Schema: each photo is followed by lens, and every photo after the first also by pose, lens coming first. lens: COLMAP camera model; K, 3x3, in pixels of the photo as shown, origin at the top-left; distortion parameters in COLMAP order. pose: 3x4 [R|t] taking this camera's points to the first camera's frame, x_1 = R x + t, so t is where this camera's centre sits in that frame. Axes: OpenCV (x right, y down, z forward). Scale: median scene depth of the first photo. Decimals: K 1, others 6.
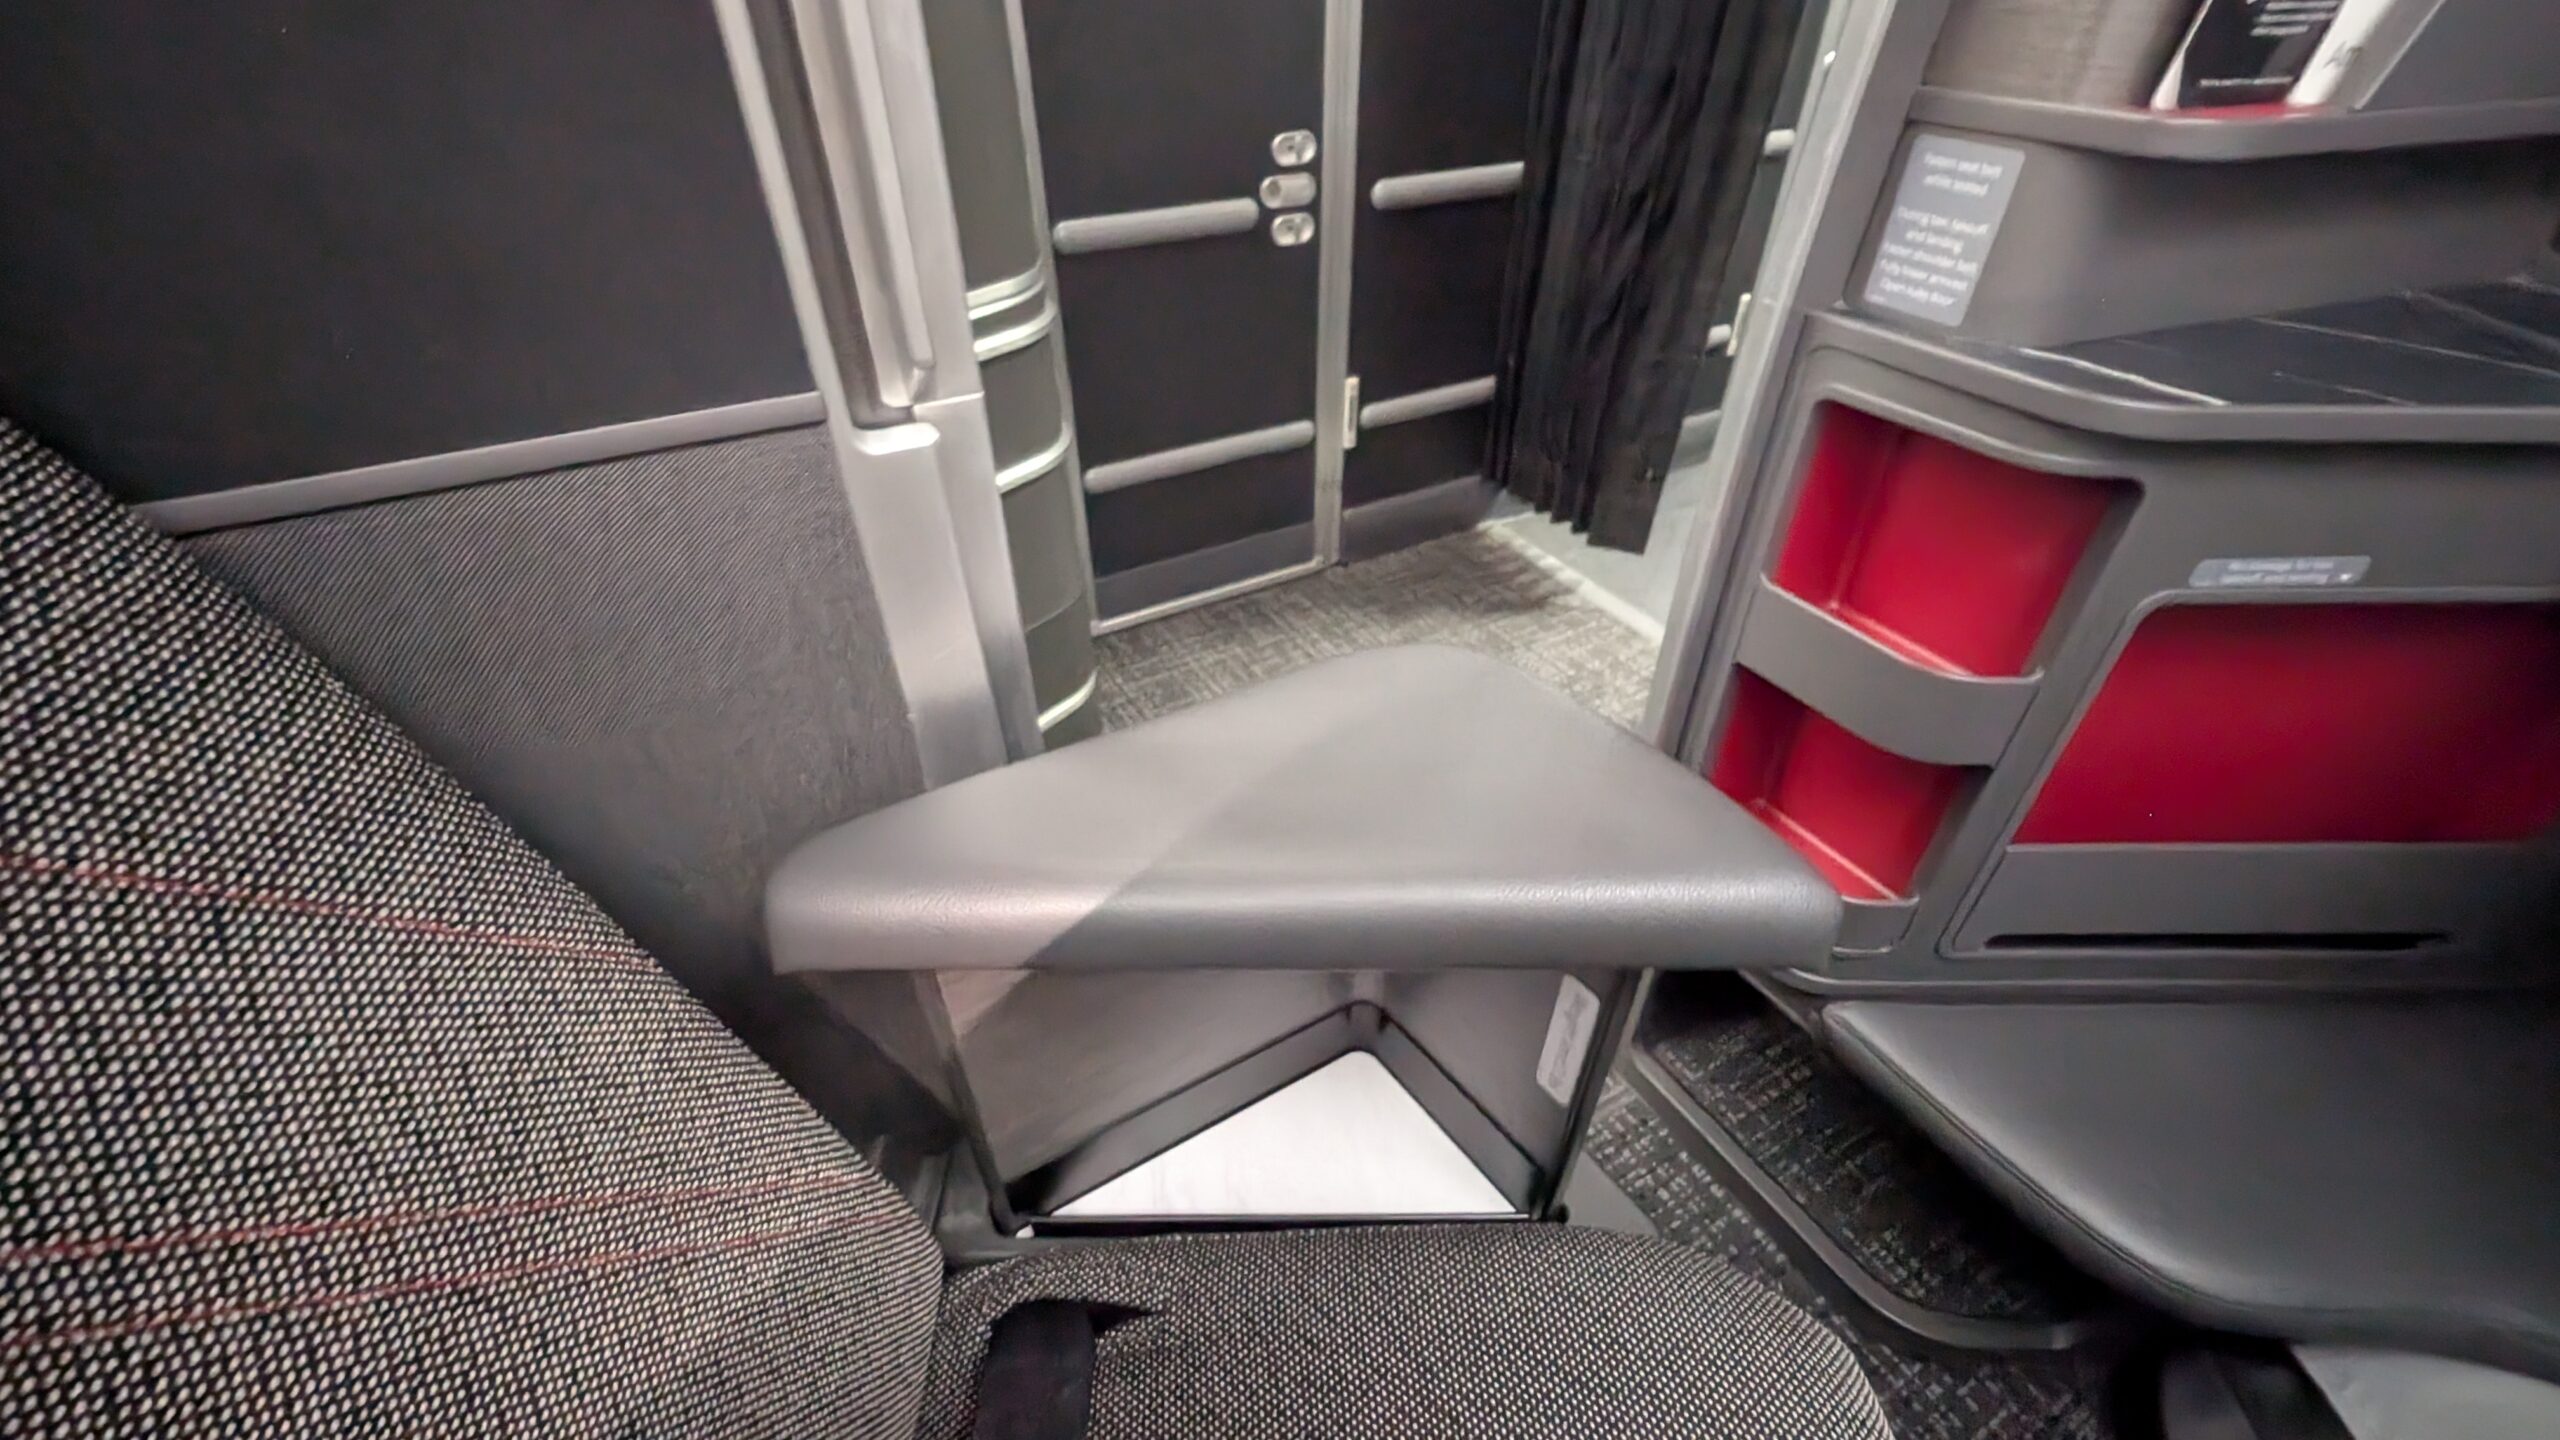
lens RADIAL K [[1047.2, 0, 1280.1], [0, 1047.2, 717.1], [0, 0, 1]] dist [0.001195, -0.000578]
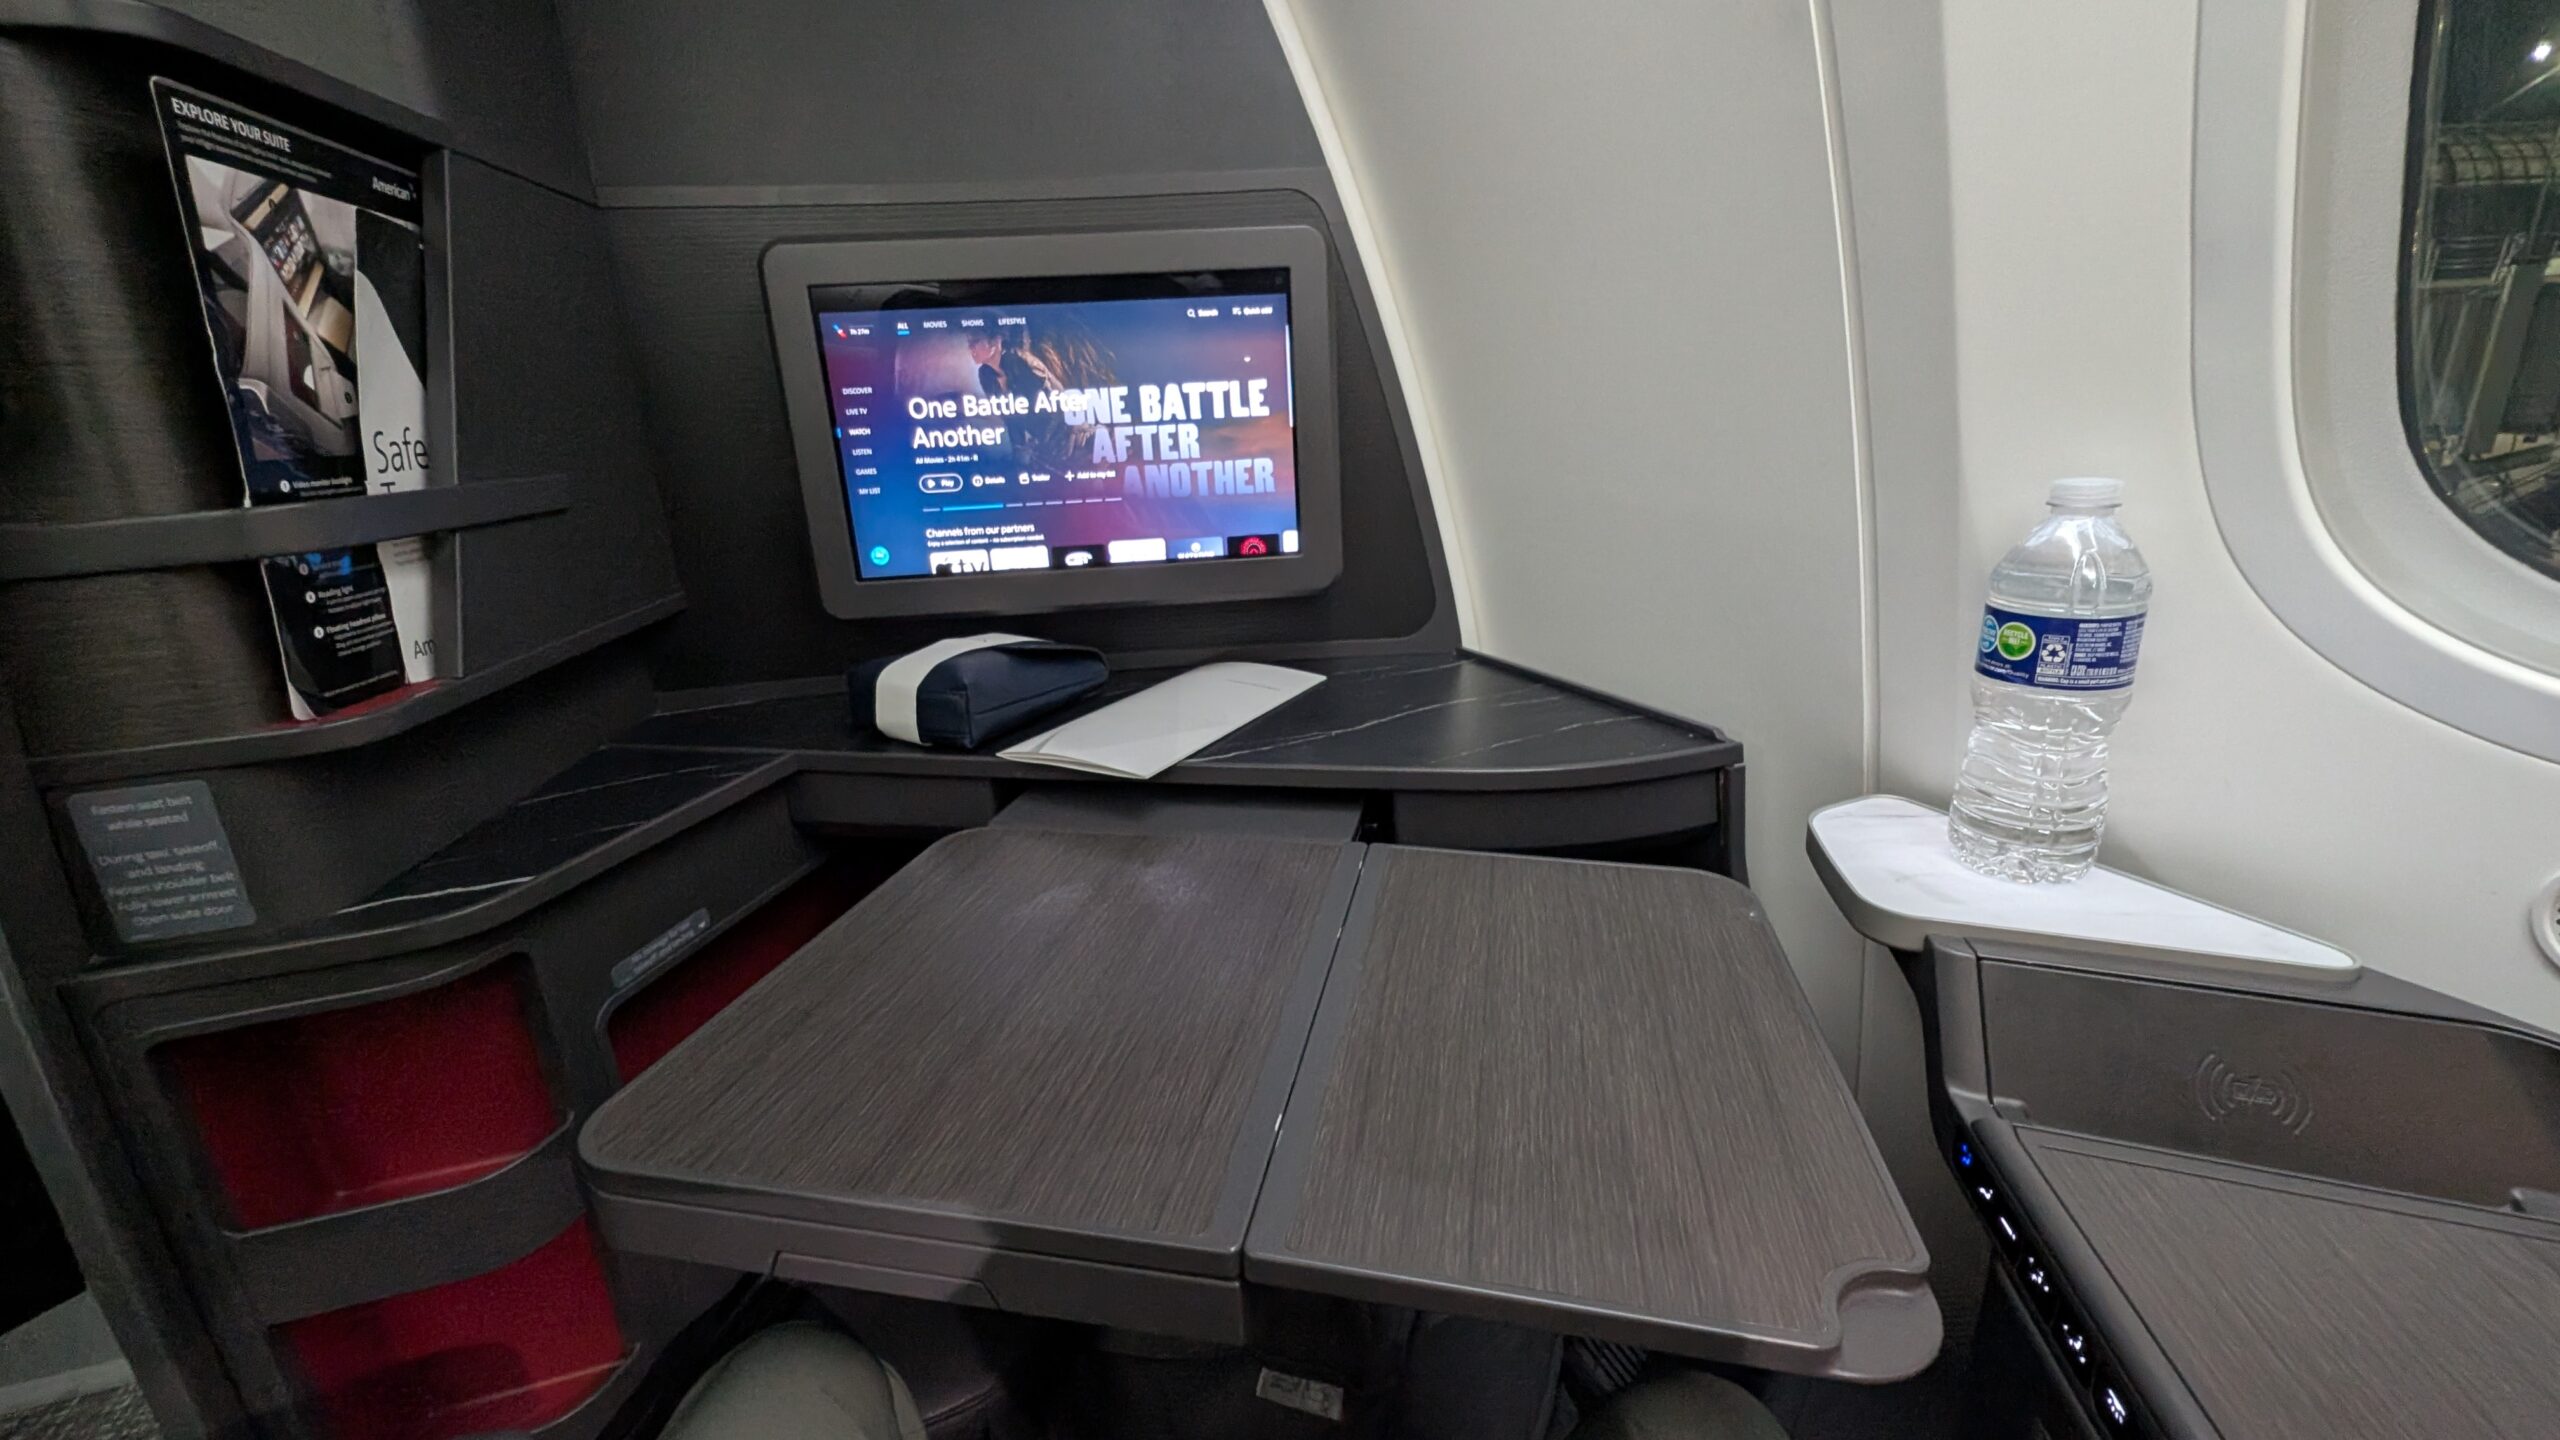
lens RADIAL K [[1047.2, 0, 1281.4], [0, 1047.2, 722.8], [0, 0, 1]] dist [0.001195, -0.000578]
pose [[0.203830, -0.297210, 0.932802, -0.038900], [0.636385, 0.764267, 0.104453, 0.004479], [-0.743954, 0.572330, 0.344921, -0.193350]]
